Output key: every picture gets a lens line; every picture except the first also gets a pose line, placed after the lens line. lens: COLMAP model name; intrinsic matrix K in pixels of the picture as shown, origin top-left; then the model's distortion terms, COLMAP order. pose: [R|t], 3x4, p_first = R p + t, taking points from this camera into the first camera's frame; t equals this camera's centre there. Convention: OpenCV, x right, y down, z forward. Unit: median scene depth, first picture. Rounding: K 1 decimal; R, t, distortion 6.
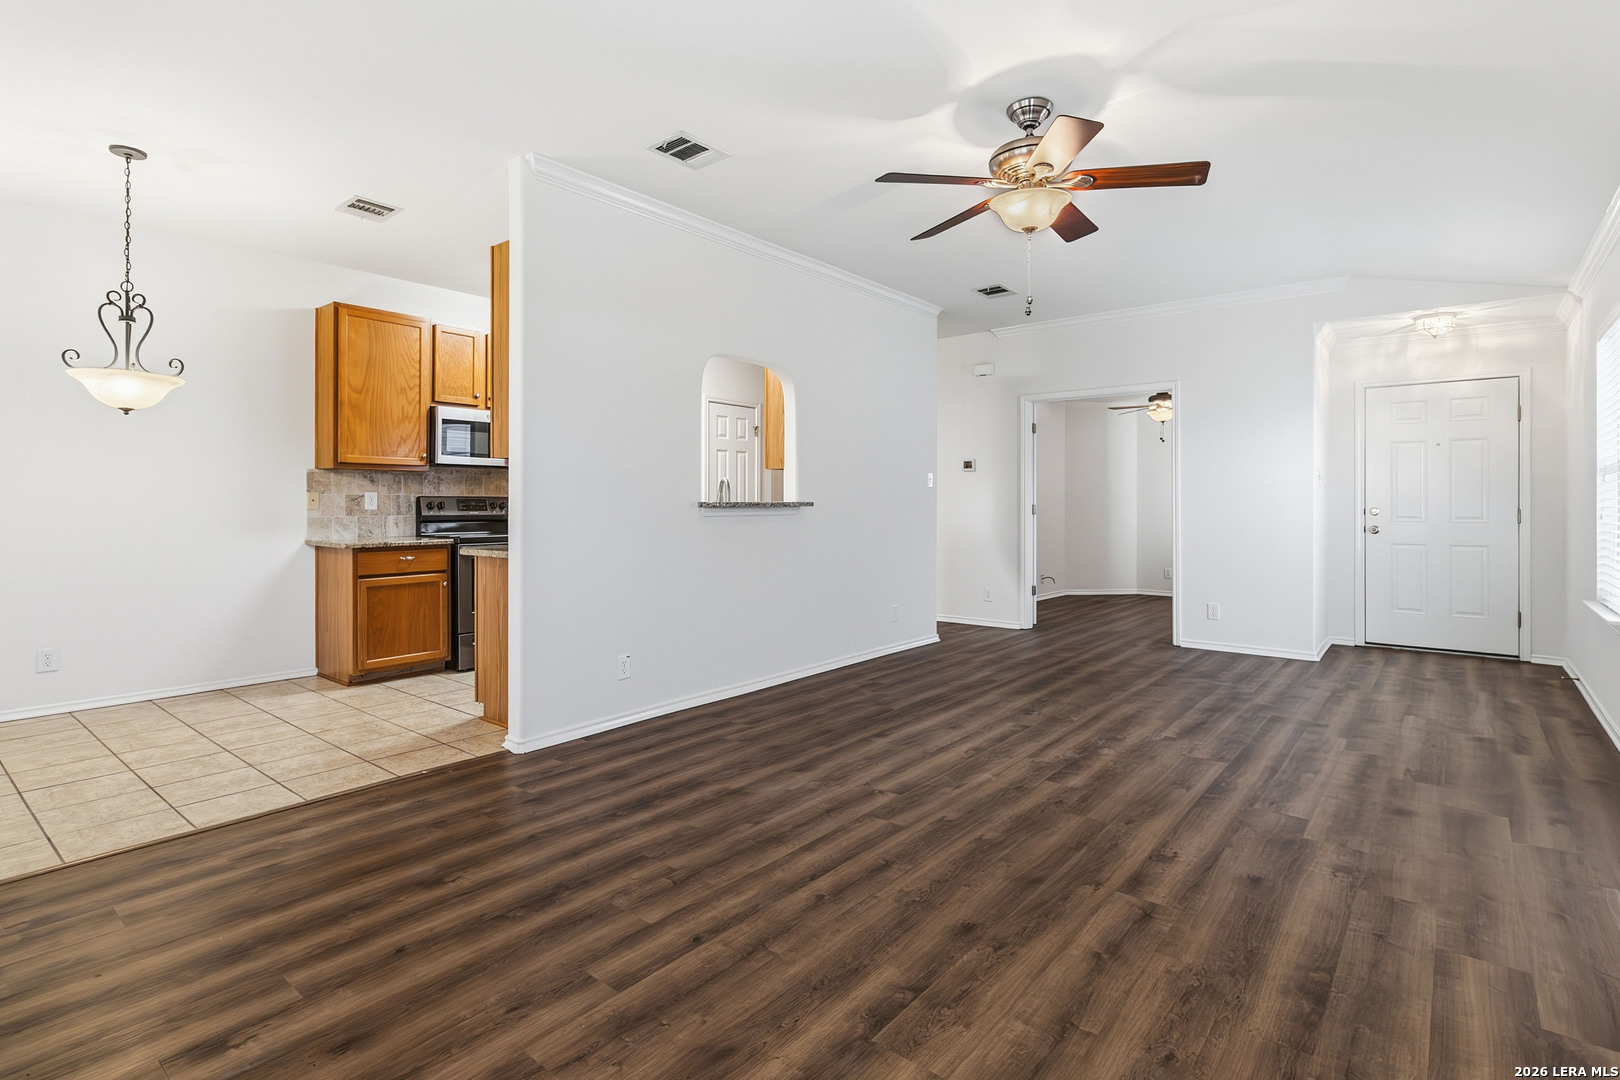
lens RADIAL K [[787.0, 0, 826.1], [0, 787.0, 503.5], [0, 0, 1]] dist [0.002815, 0.000624]
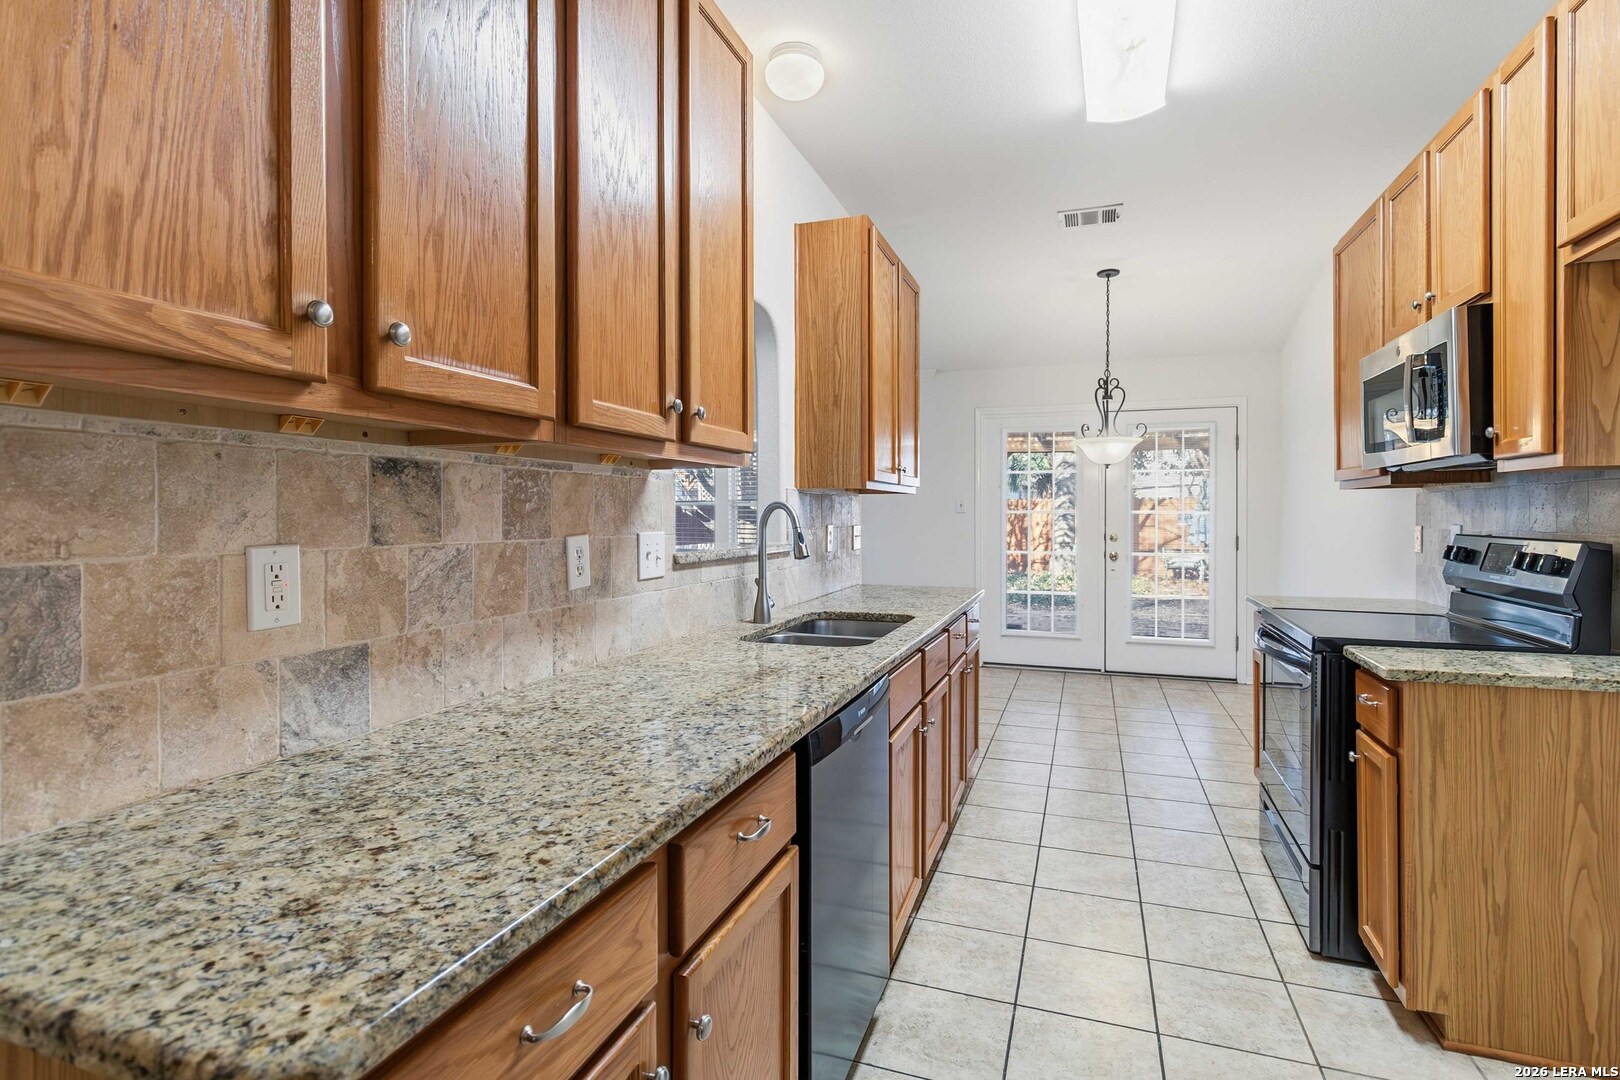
lens RADIAL K [[774.2, 0, 821.8], [0, 774.2, 515.0], [0, 0, 1]] dist [0.002693, 0.000606]
pose [[-0.941467, 0.001281, -0.337102, 0.013772], [0.000963, 0.999999, 0.001109, -0.023442], [0.337103, 0.000719, -0.941468, 1.423017]]
